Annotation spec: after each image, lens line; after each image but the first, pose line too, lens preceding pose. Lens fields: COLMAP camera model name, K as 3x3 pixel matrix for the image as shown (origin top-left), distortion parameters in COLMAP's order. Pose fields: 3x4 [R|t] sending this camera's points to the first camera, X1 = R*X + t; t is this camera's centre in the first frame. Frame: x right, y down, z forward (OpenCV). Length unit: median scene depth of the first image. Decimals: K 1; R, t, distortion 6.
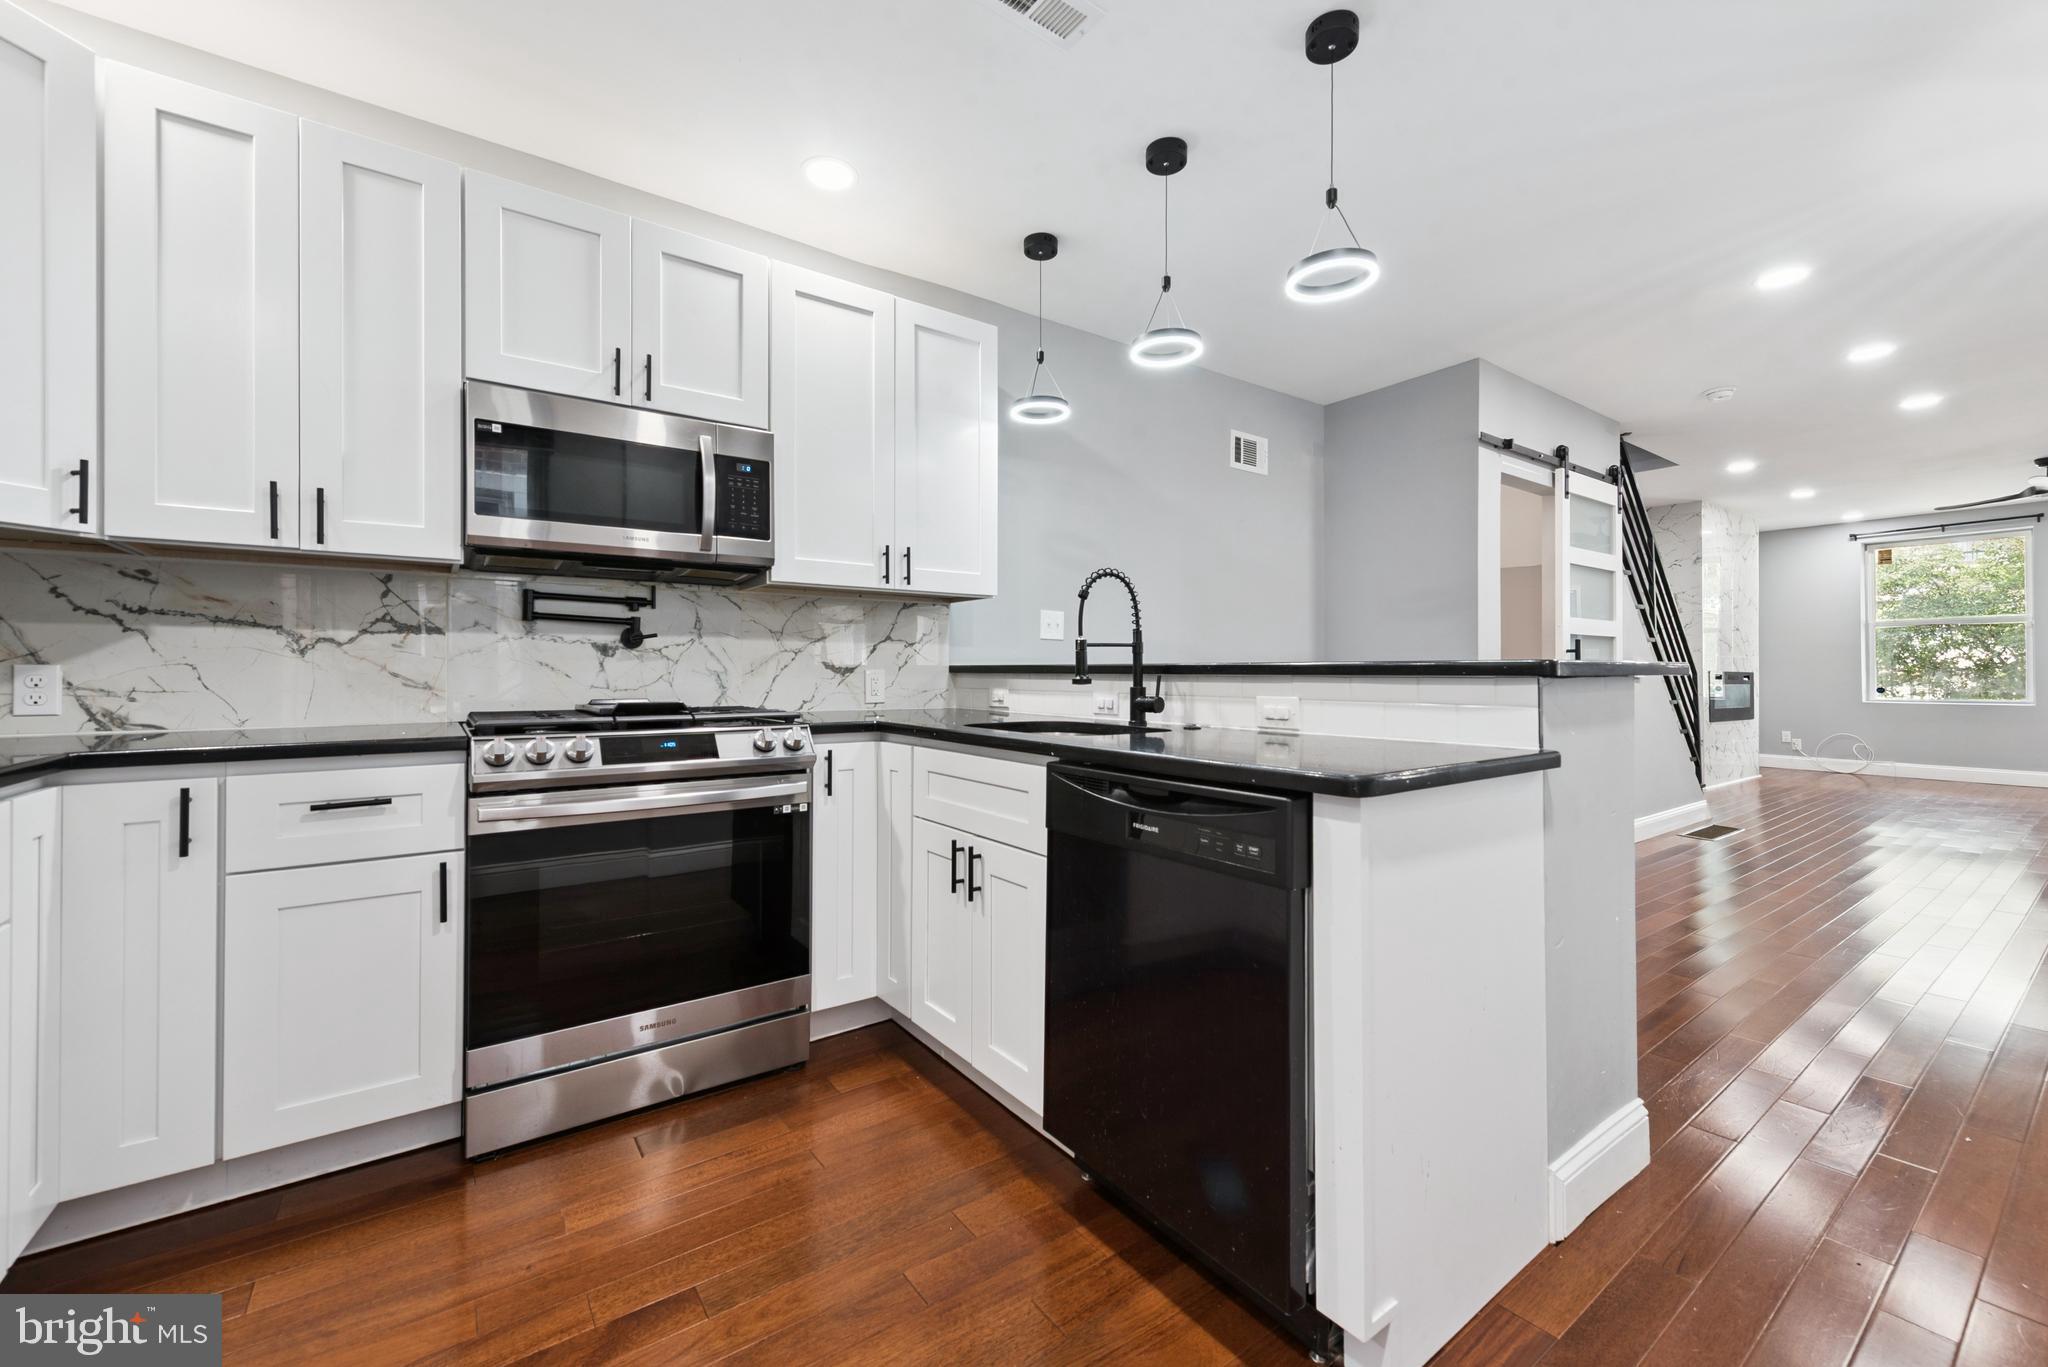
lens RADIAL K [[807.3, 0, 1041.0], [0, 807.3, 667.7], [0, 0, 1]] dist [-0.002490, -0.001356]
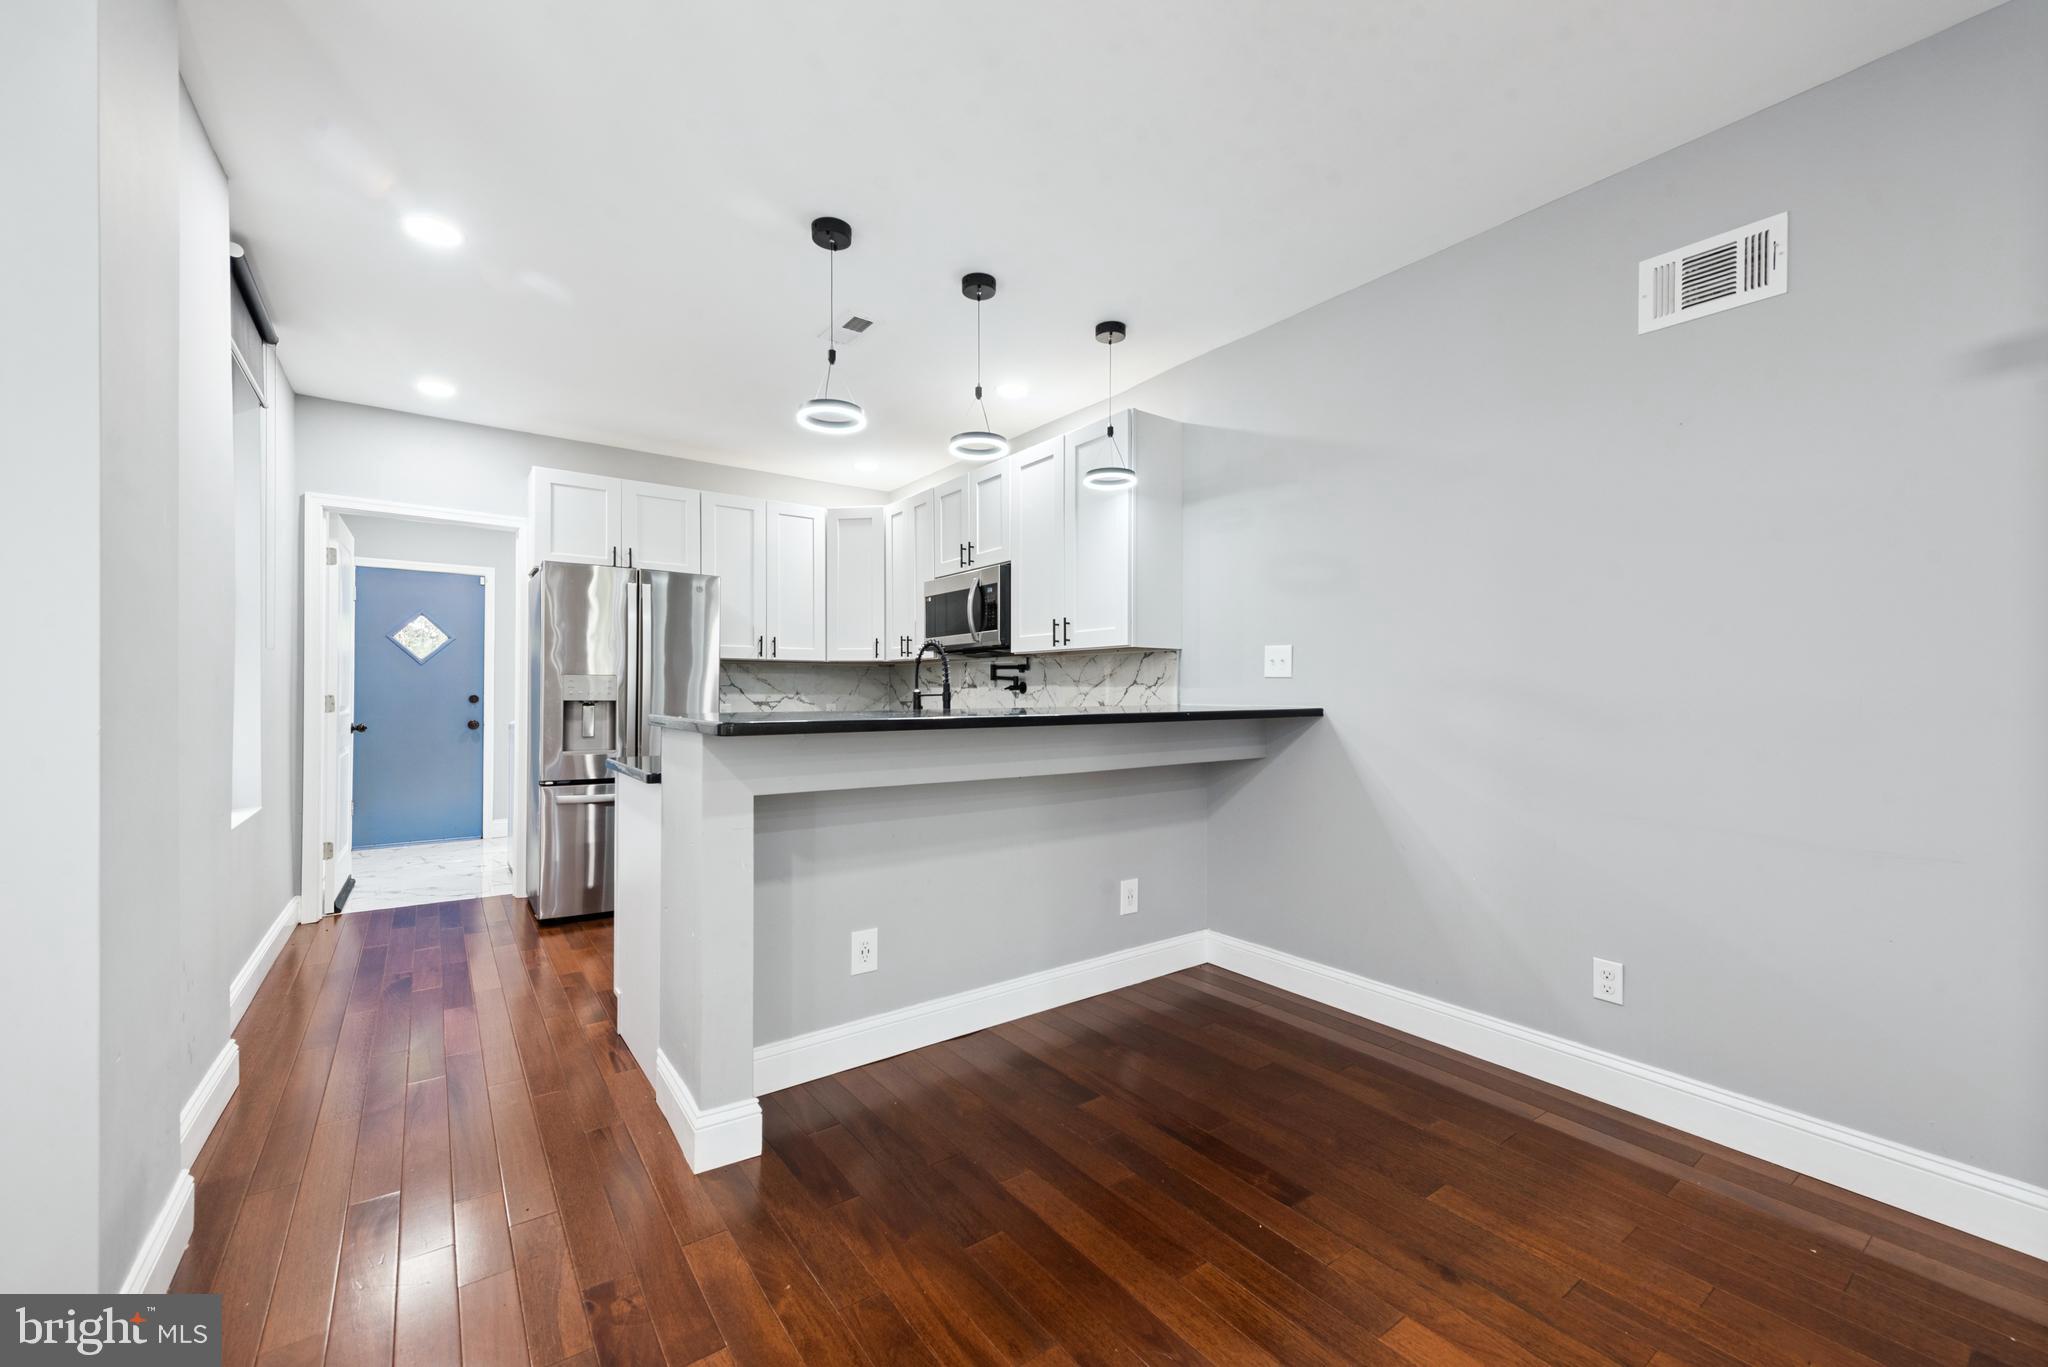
lens RADIAL K [[807.3, 0, 1025.7], [0, 807.3, 690.5], [0, 0, 1]] dist [-0.002490, -0.001356]
pose [[-0.007201, -0.000282, -0.999974, 1.521179], [0.004990, 0.999987, -0.000318, -0.035821], [0.999962, -0.004992, -0.007200, 1.220116]]
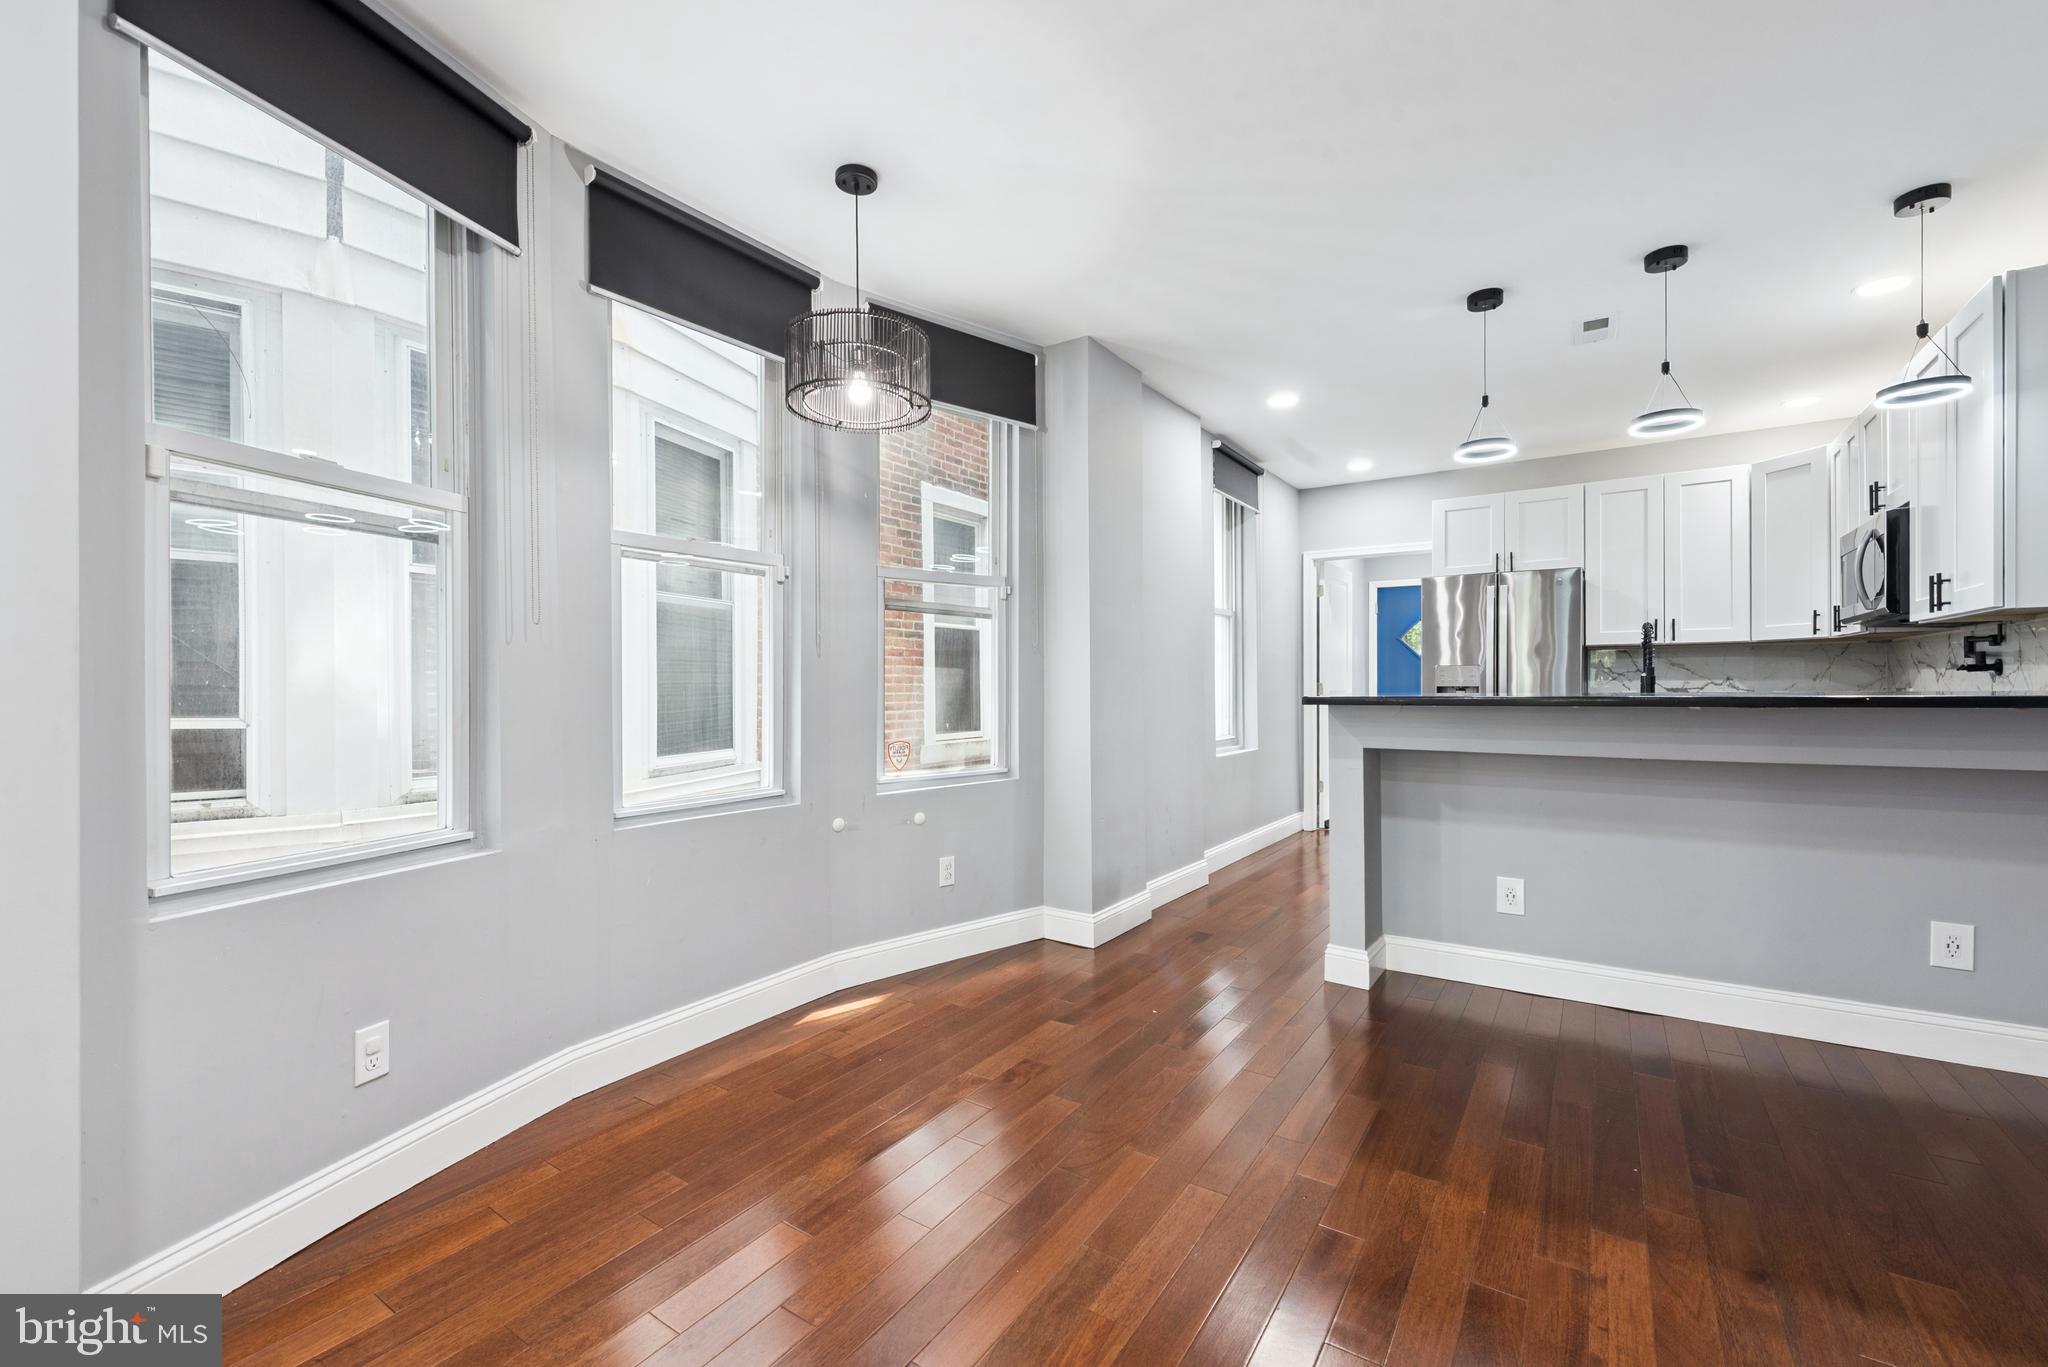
lens RADIAL K [[857.5, 0, 1034.1], [0, 857.5, 689.3], [0, 0, 1]] dist [0.001482, 0.000352]
pose [[-0.941370, 0.010621, -0.337209, 1.618867], [0.011216, 0.999937, 0.000182, -0.023463], [0.337190, -0.003611, -0.941430, 2.095665]]
